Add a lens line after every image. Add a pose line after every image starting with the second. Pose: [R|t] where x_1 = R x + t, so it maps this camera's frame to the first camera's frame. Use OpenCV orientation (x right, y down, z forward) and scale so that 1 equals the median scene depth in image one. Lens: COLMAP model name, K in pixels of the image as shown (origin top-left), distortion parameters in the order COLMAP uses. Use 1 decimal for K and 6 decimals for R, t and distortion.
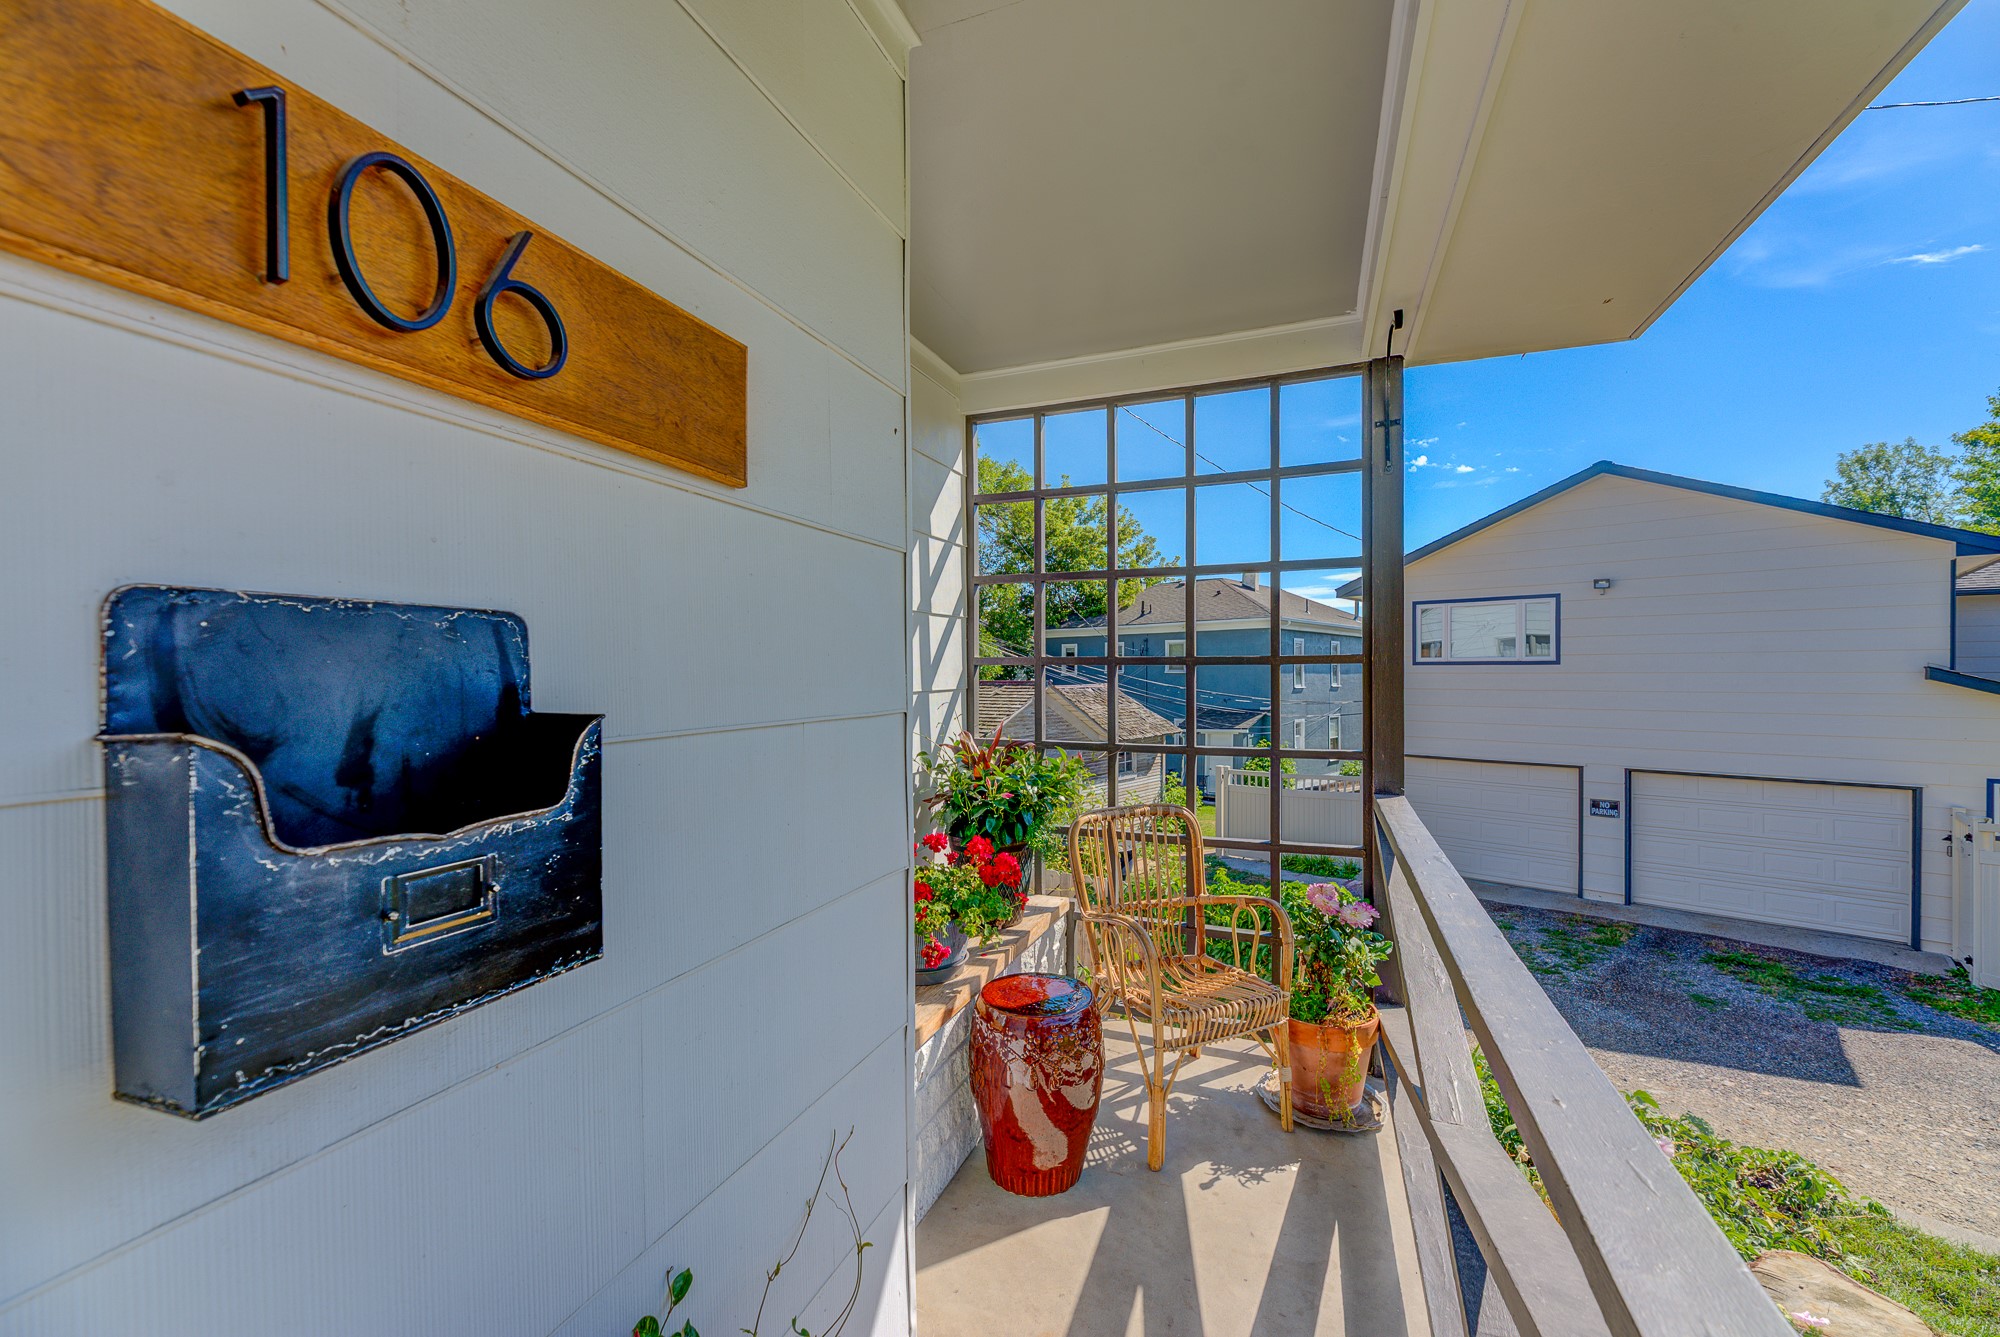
lens RADIAL K [[796.2, 0, 1000.6], [0, 796.2, 670.8], [0, 0, 1]] dist [0.007291, -0.001520]
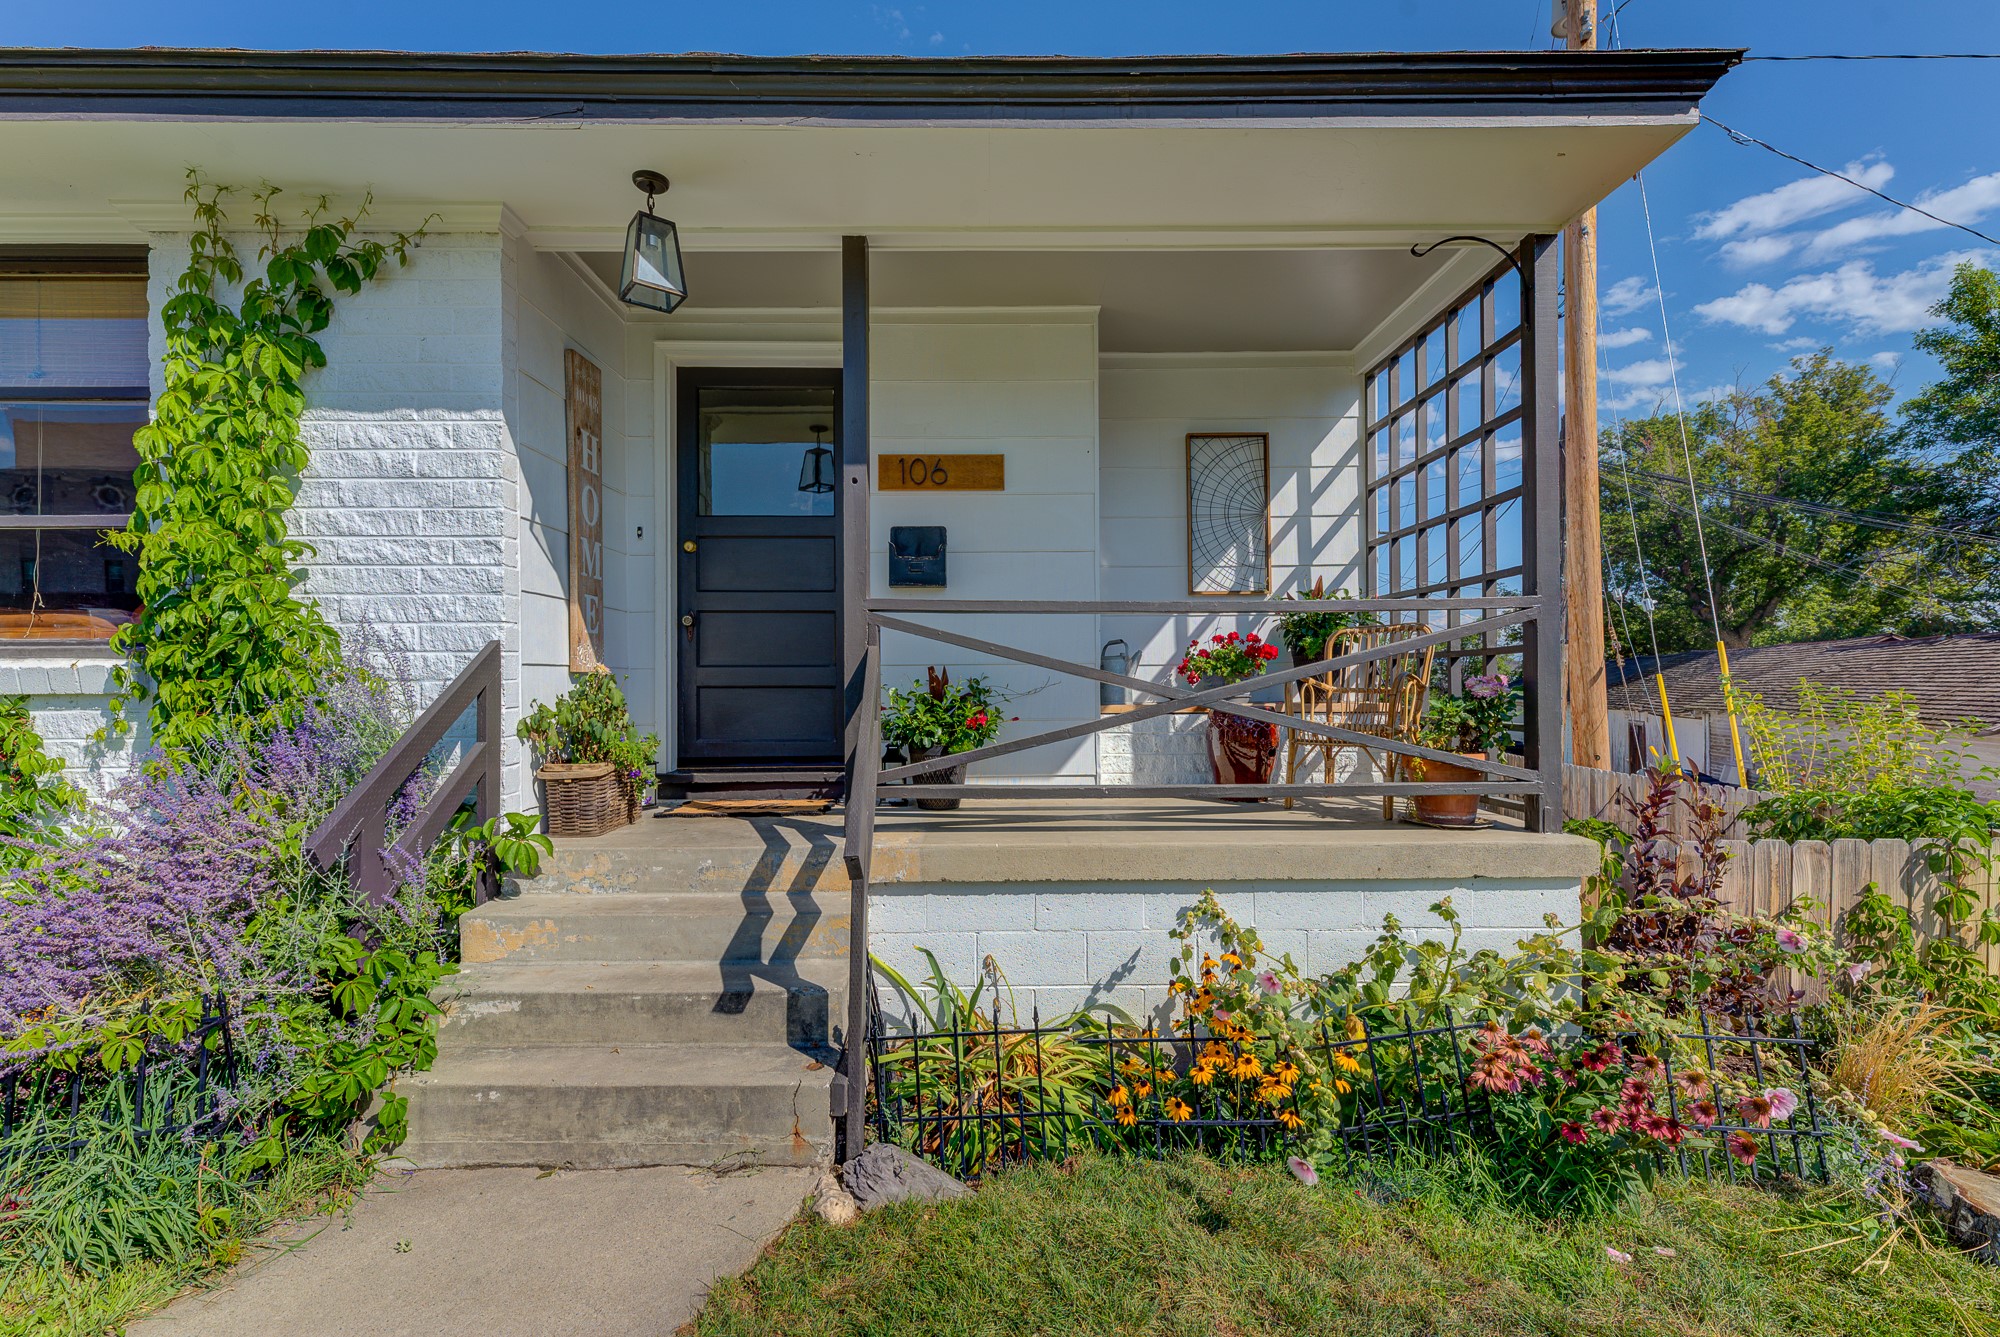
lens RADIAL K [[865.2, 0, 1011.2], [0, 865.2, 672.6], [0, 0, 1]] dist [0.004581, 0.000275]
pose [[0.367319, -0.006783, -0.930070, 4.246135], [0.004432, 0.999975, -0.005542, 0.821197], [0.930084, -0.002086, 0.367340, -0.676289]]
